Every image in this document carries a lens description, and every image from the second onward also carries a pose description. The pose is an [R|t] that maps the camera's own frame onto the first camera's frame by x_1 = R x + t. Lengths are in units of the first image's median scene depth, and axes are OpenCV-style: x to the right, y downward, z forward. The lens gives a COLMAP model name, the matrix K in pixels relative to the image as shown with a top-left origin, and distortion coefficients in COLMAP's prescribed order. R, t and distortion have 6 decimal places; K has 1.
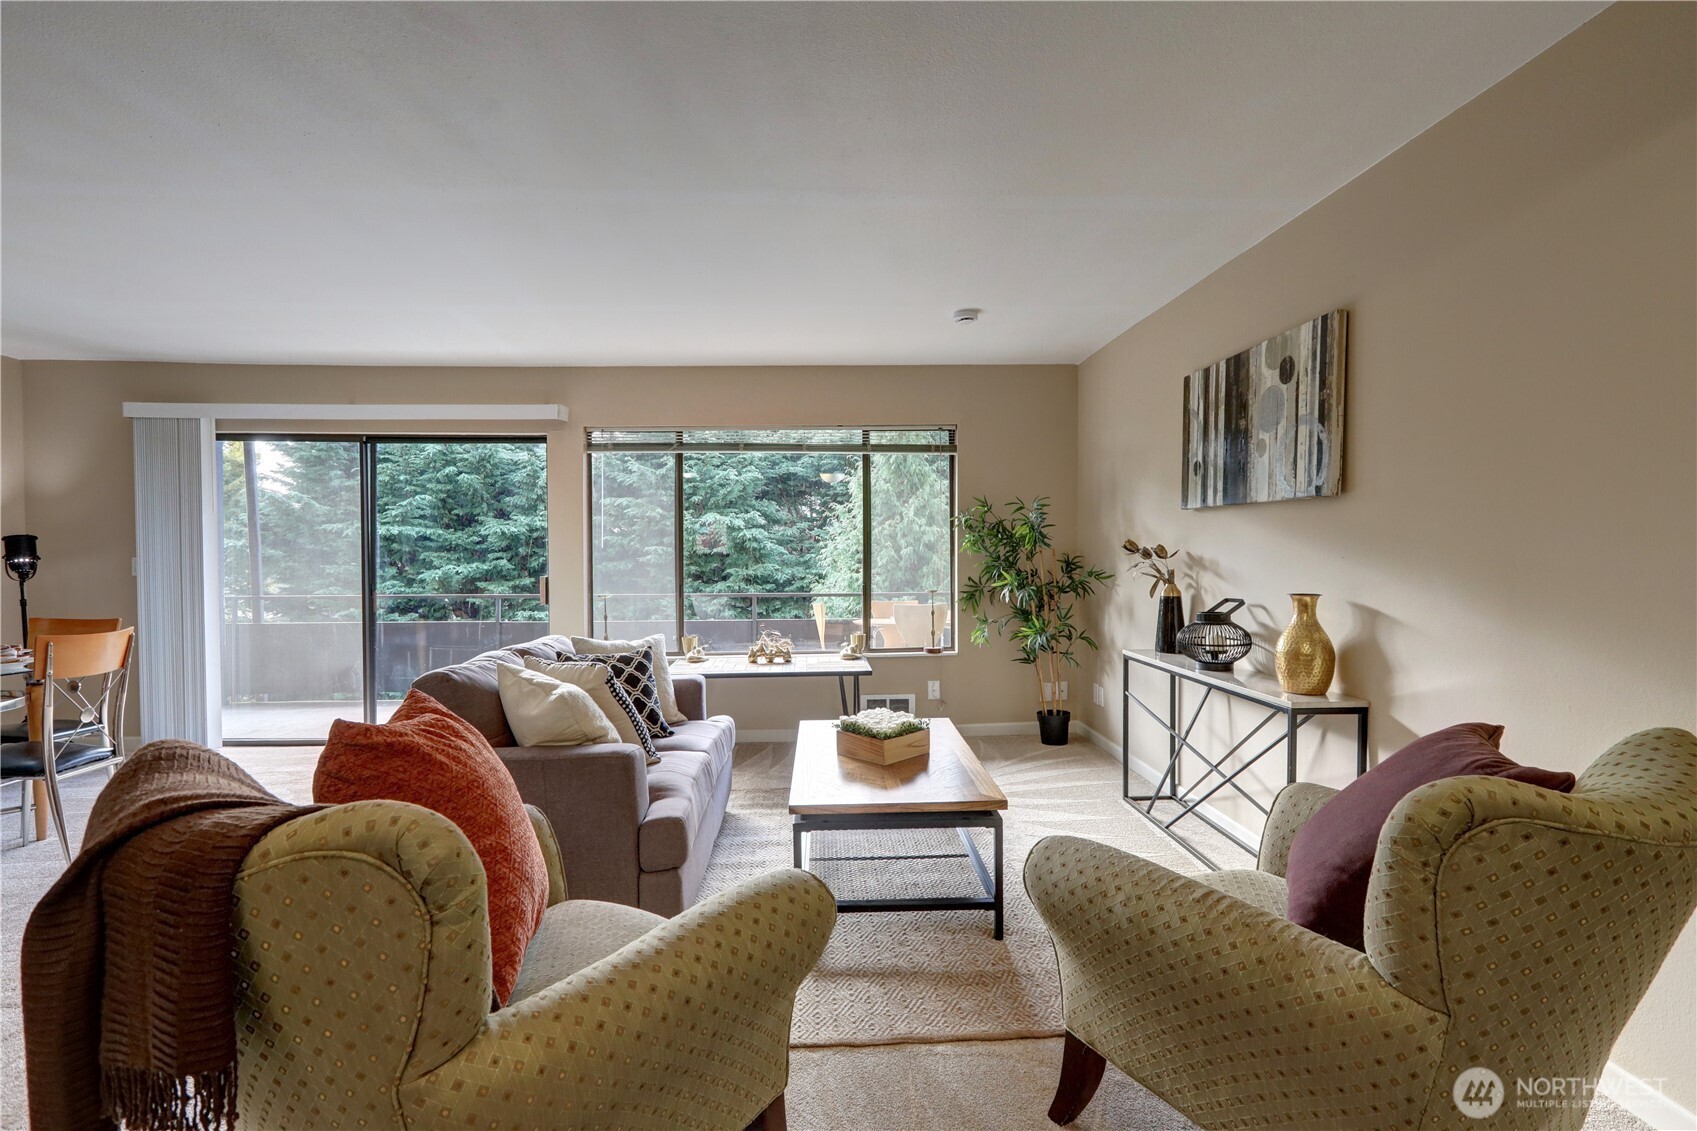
lens RADIAL K [[795.7, 0, 850.0], [0, 795.7, 568.3], [0, 0, 1]] dist [0.001455, 0.000071]
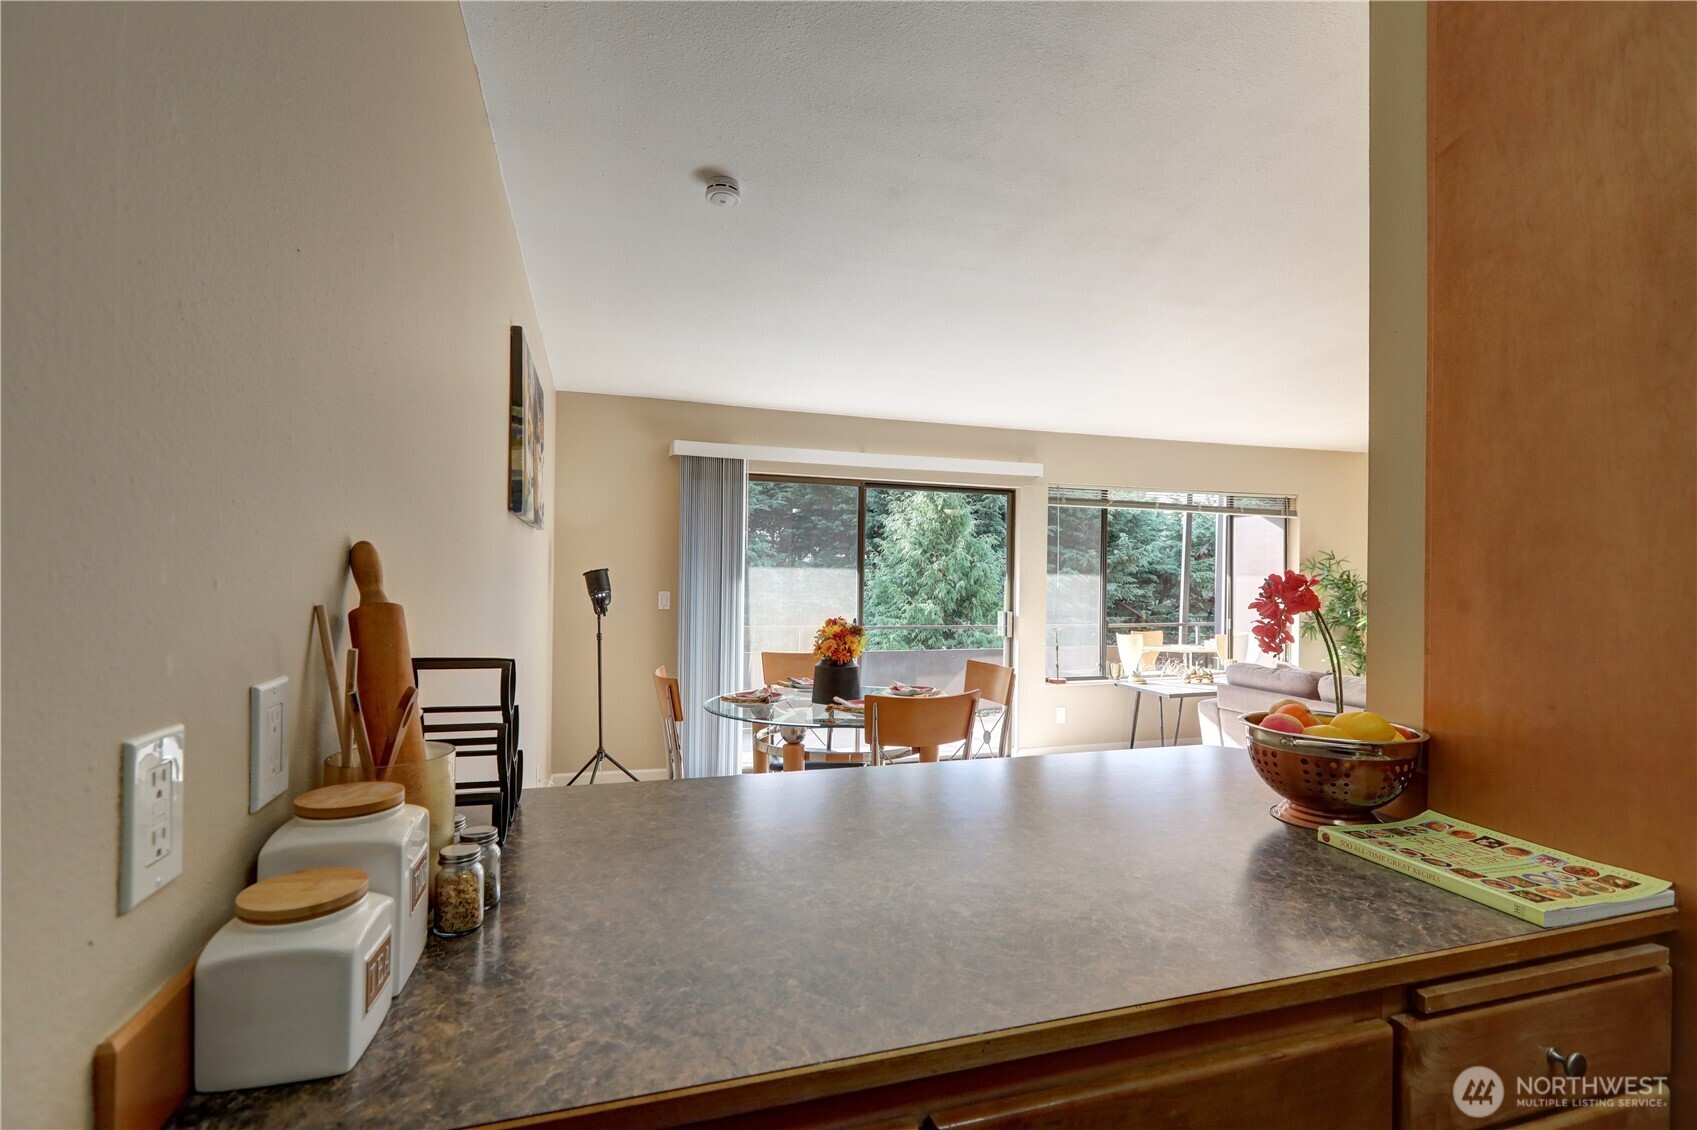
lens RADIAL K [[795.7, 0, 847.7], [0, 795.7, 572.6], [0, 0, 1]] dist [0.001455, 0.000071]
pose [[0.964709, 0.017585, 0.262732, -0.897700], [-0.009766, 0.999471, -0.031037, -0.007954], [-0.263139, 0.027376, 0.964370, -0.043672]]
